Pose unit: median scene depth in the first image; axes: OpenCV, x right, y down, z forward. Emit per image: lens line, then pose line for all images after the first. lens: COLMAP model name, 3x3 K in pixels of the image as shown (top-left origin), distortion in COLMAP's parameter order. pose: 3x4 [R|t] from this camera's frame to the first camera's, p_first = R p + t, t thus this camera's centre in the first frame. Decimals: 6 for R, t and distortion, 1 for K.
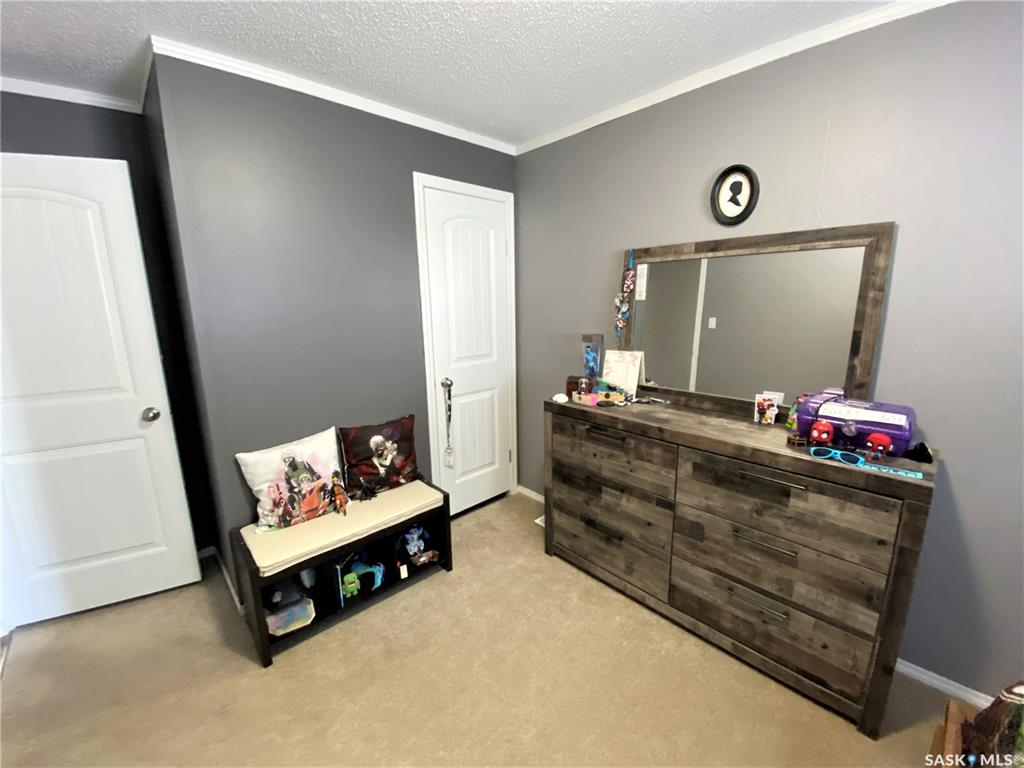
lens RADIAL K [[418.0, 0, 509.7], [0, 418.0, 386.1], [0, 0, 1]] dist [-0.001837, -0.003530]
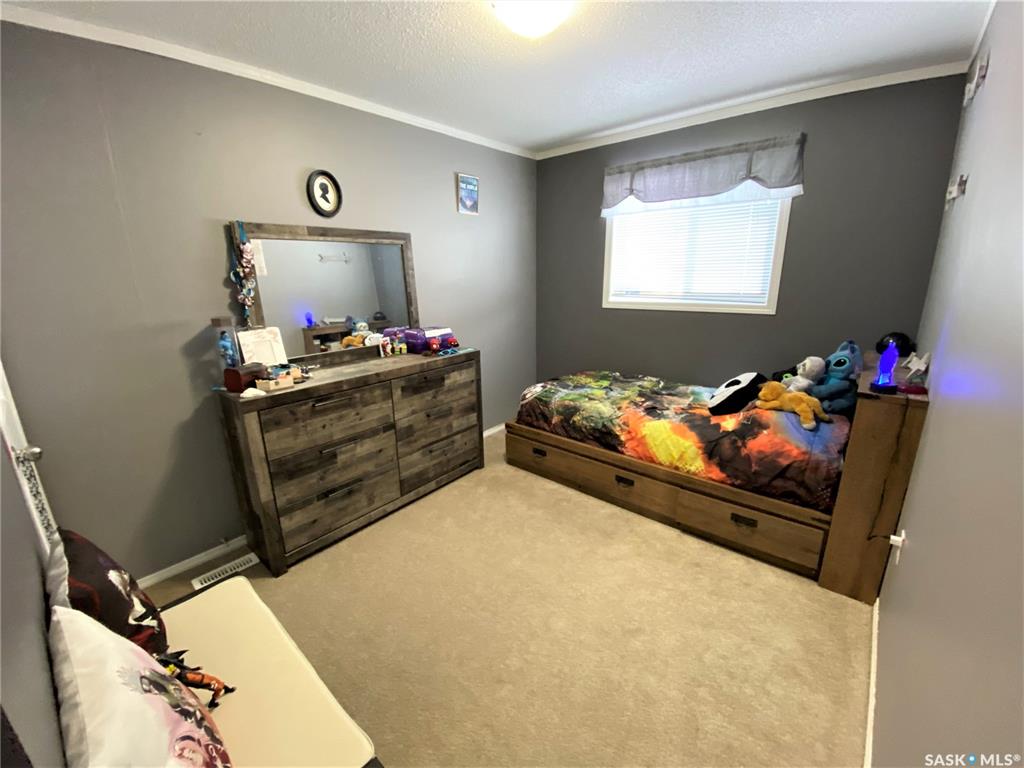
lens RADIAL K [[418.0, 0, 514.0], [0, 418.0, 386.4], [0, 0, 1]] dist [-0.001837, -0.003530]
pose [[-0.151024, -0.249252, 0.956590, -0.943985], [0.211941, 0.937023, 0.277614, -0.131179], [-0.965543, 0.244667, -0.088686, 0.694481]]
